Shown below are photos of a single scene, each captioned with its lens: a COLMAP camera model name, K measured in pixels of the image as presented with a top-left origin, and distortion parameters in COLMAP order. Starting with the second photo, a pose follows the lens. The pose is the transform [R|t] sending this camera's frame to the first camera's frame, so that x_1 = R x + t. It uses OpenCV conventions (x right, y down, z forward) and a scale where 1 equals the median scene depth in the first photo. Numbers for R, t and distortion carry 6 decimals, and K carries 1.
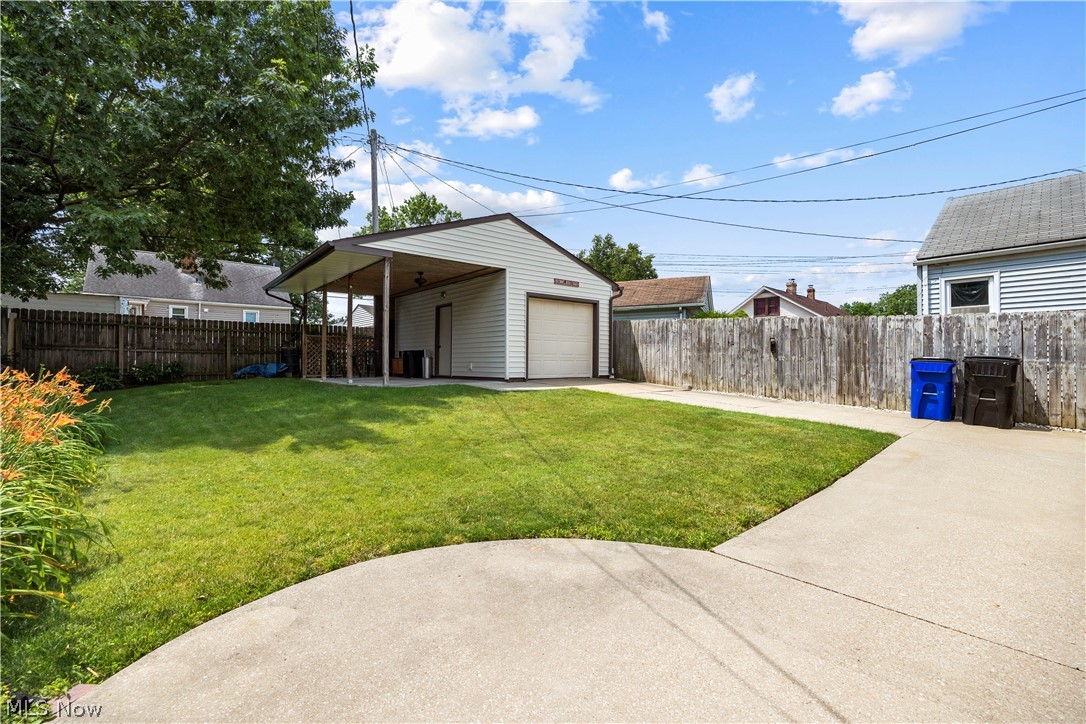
lens RADIAL K [[490.8, 0, 543.8], [0, 490.8, 358.3], [0, 0, 1]] dist [-0.000602, 0.000035]
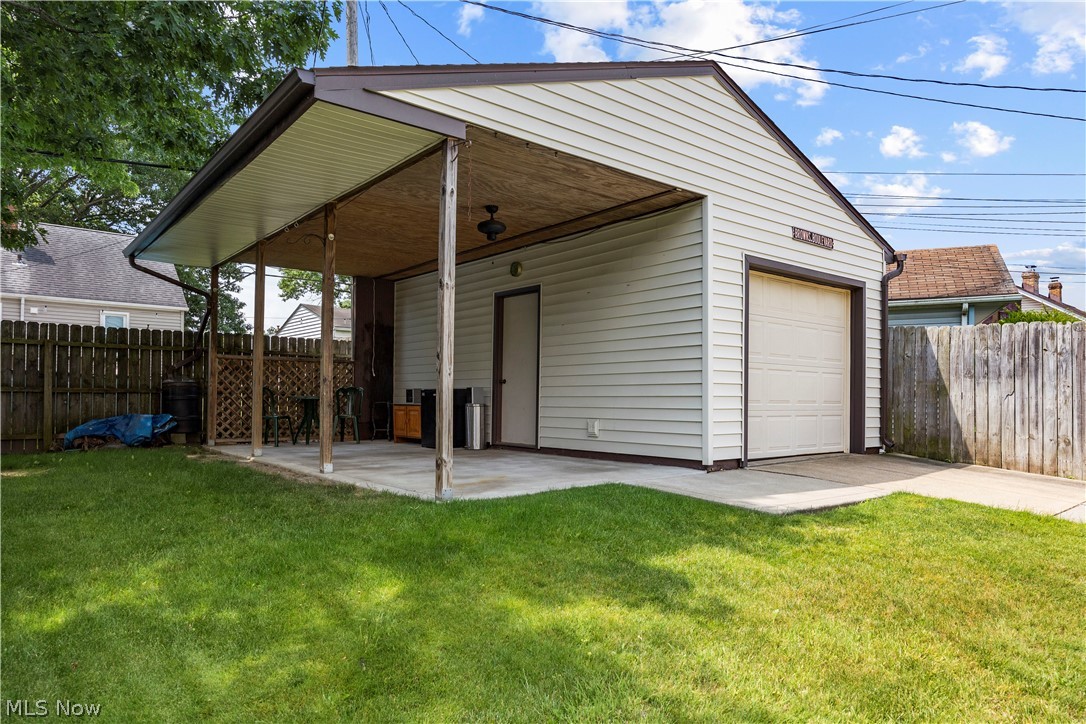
lens RADIAL K [[689.6, 0, 544.2], [0, 689.6, 395.7], [0, 0, 1]] dist [0.001204, 0.000376]
pose [[0.999972, 0.006097, 0.004241, -0.183740], [-0.006129, 0.999953, 0.007488, -0.015680], [-0.004195, -0.007514, 0.999963, 0.360247]]
